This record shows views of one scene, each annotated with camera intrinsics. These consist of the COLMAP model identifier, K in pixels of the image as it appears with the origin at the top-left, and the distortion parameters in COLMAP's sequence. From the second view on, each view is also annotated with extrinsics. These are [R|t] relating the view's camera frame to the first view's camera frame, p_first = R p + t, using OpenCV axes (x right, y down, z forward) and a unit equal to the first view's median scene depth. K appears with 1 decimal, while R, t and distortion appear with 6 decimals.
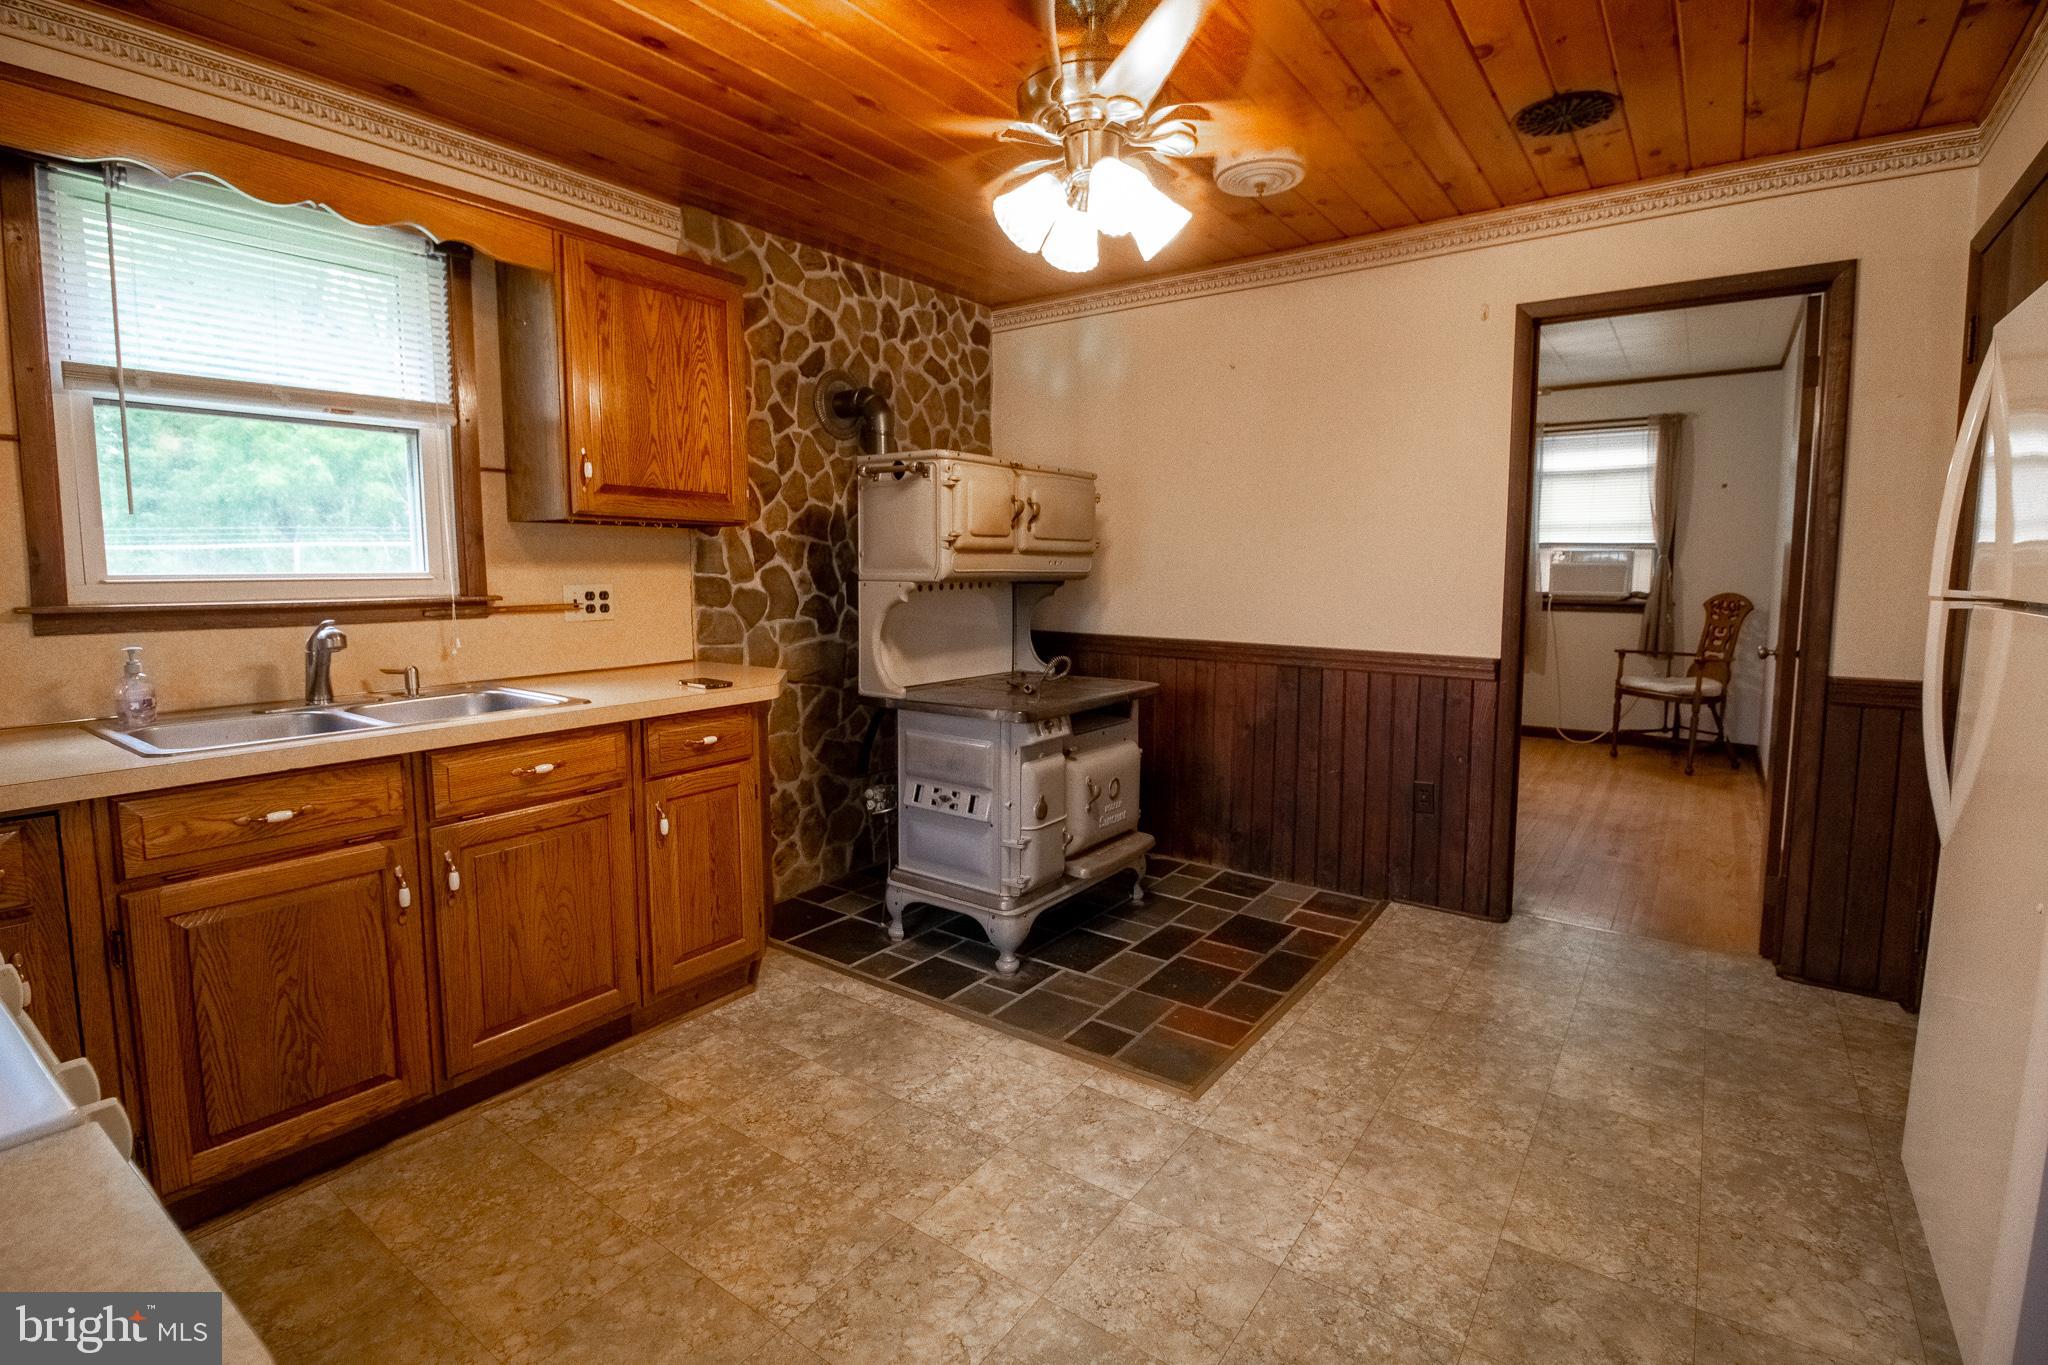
lens RADIAL K [[978.5, 0, 1011.3], [0, 978.5, 672.0], [0, 0, 1]] dist [-0.013924, -0.005265]
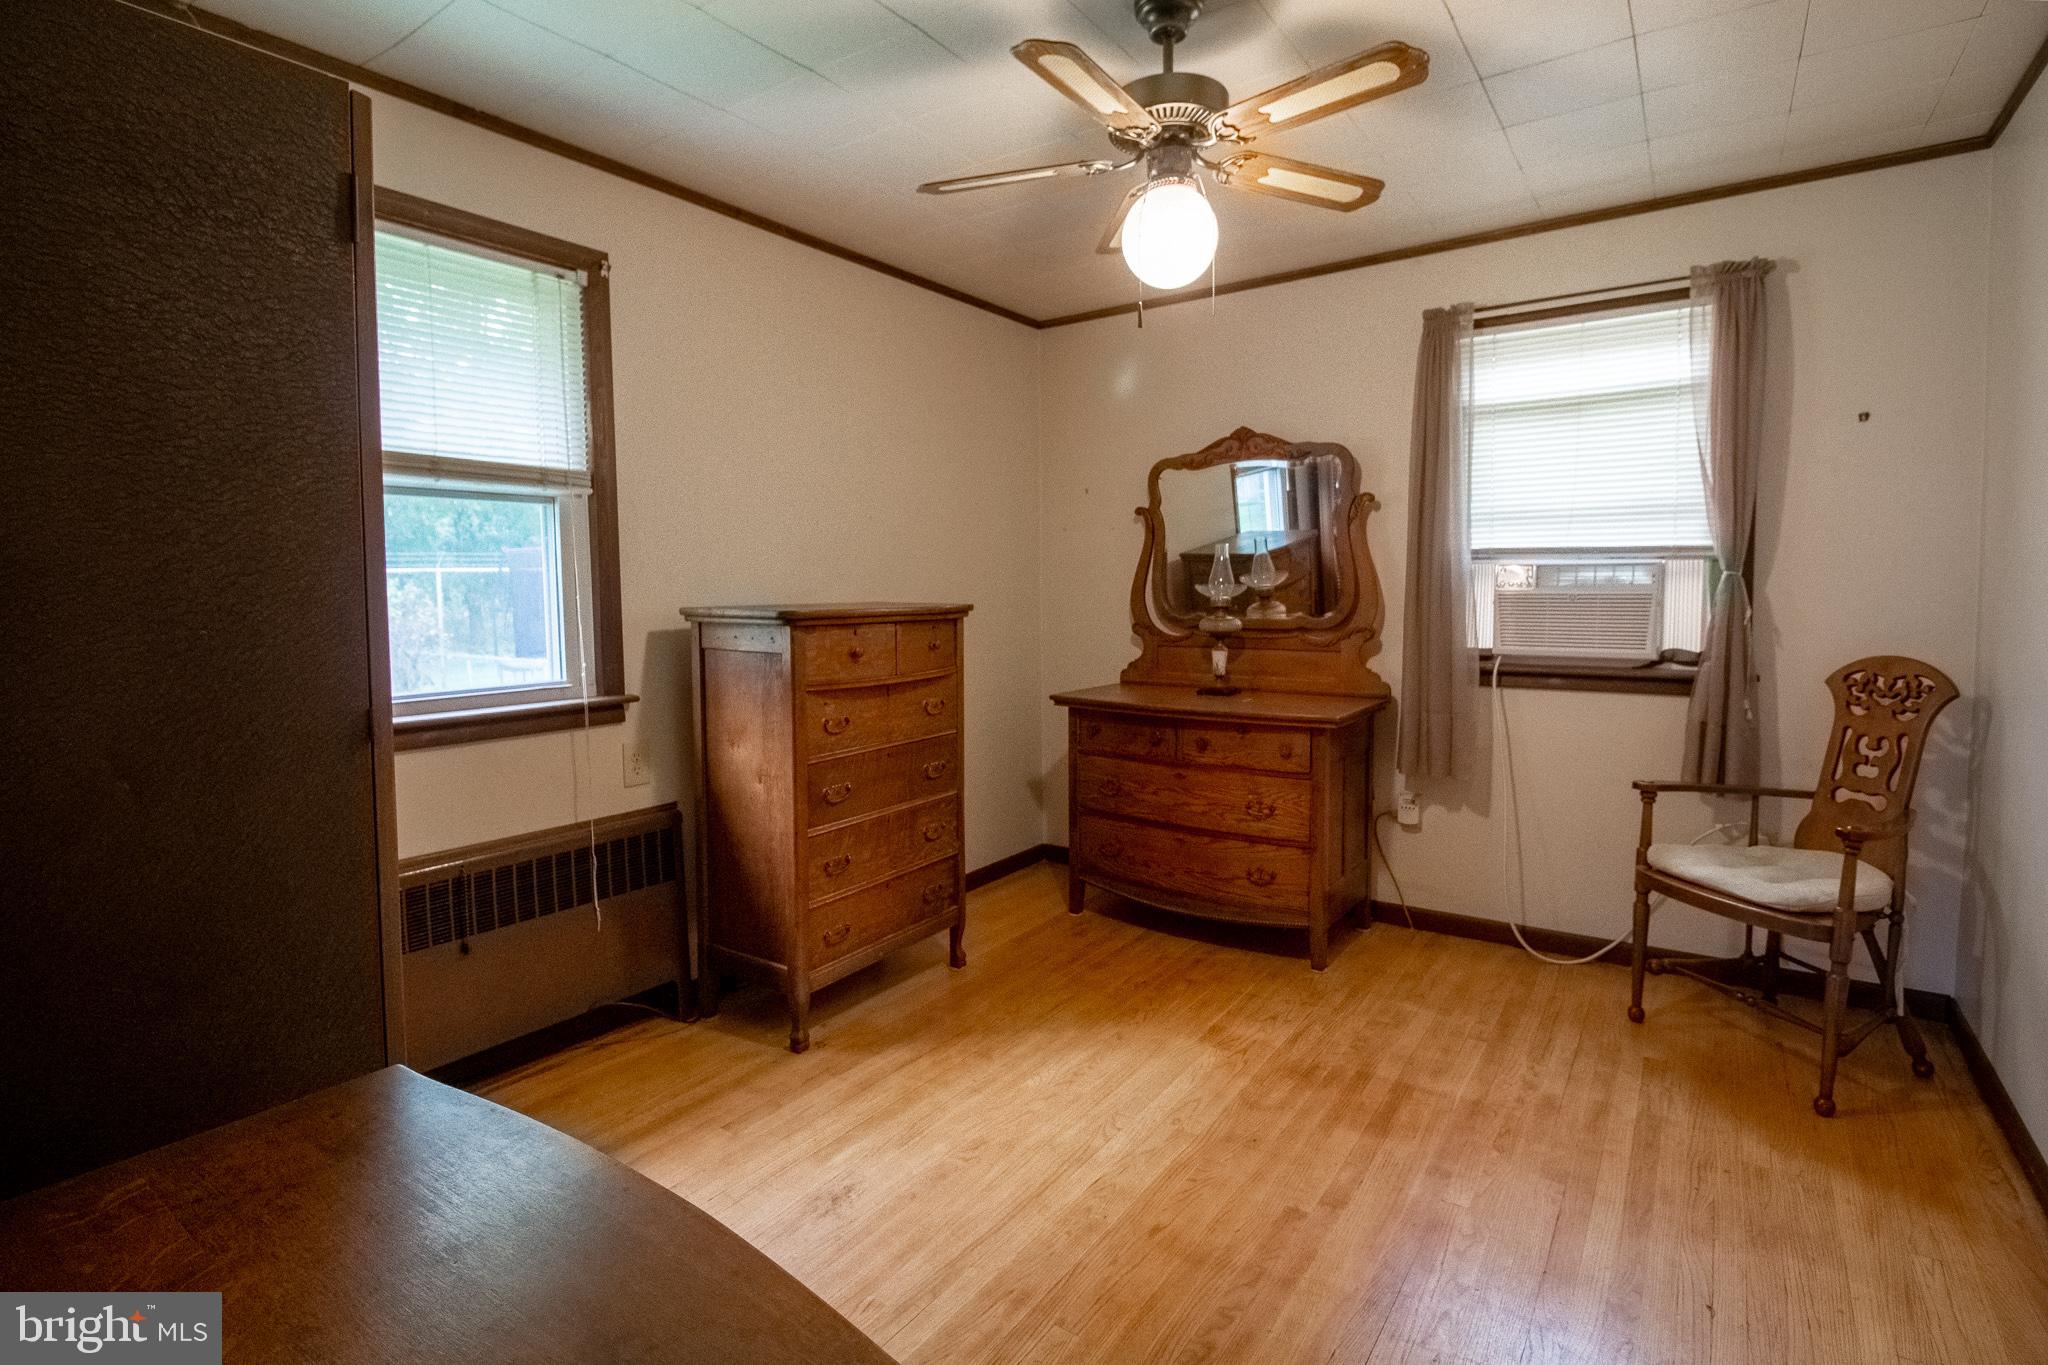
lens RADIAL K [[978.5, 0, 1031.2], [0, 978.5, 672.6], [0, 0, 1]] dist [-0.013924, -0.005265]
pose [[0.999786, -0.013581, 0.015635, 0.331881], [0.013945, 0.999628, -0.023420, -0.066237], [-0.015312, 0.023633, 0.999603, 0.546712]]
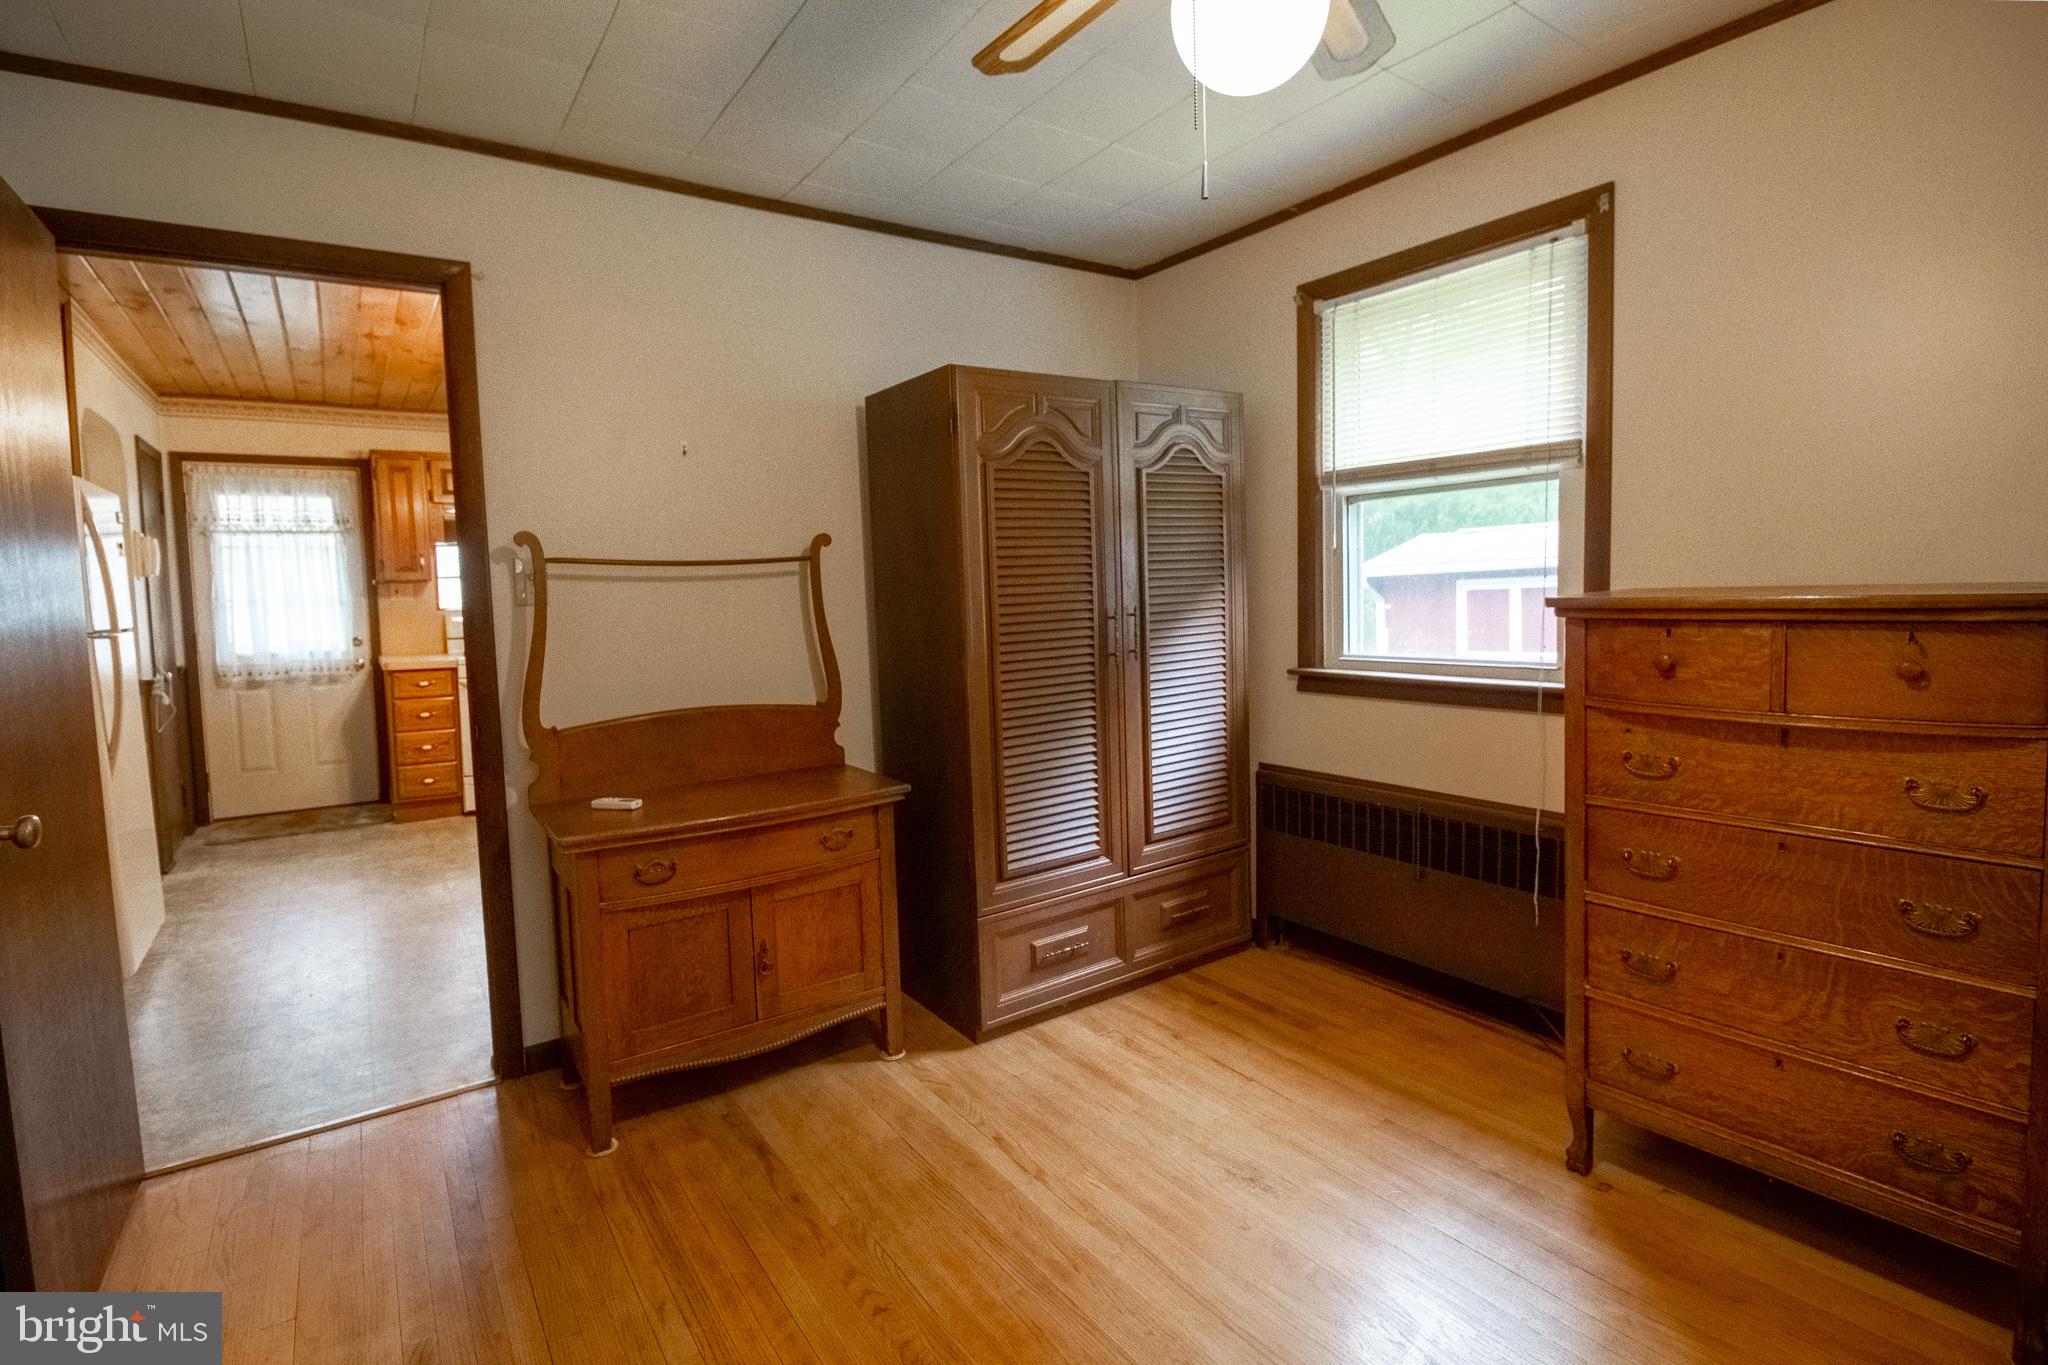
lens RADIAL K [[978.5, 0, 1019.6], [0, 978.5, 675.4], [0, 0, 1]] dist [-0.013924, -0.005265]
pose [[-0.335348, 0.093676, -0.937426, 1.868055], [-0.070512, 0.989757, 0.124130, -0.294564], [0.939452, 0.107727, -0.325307, 2.599955]]
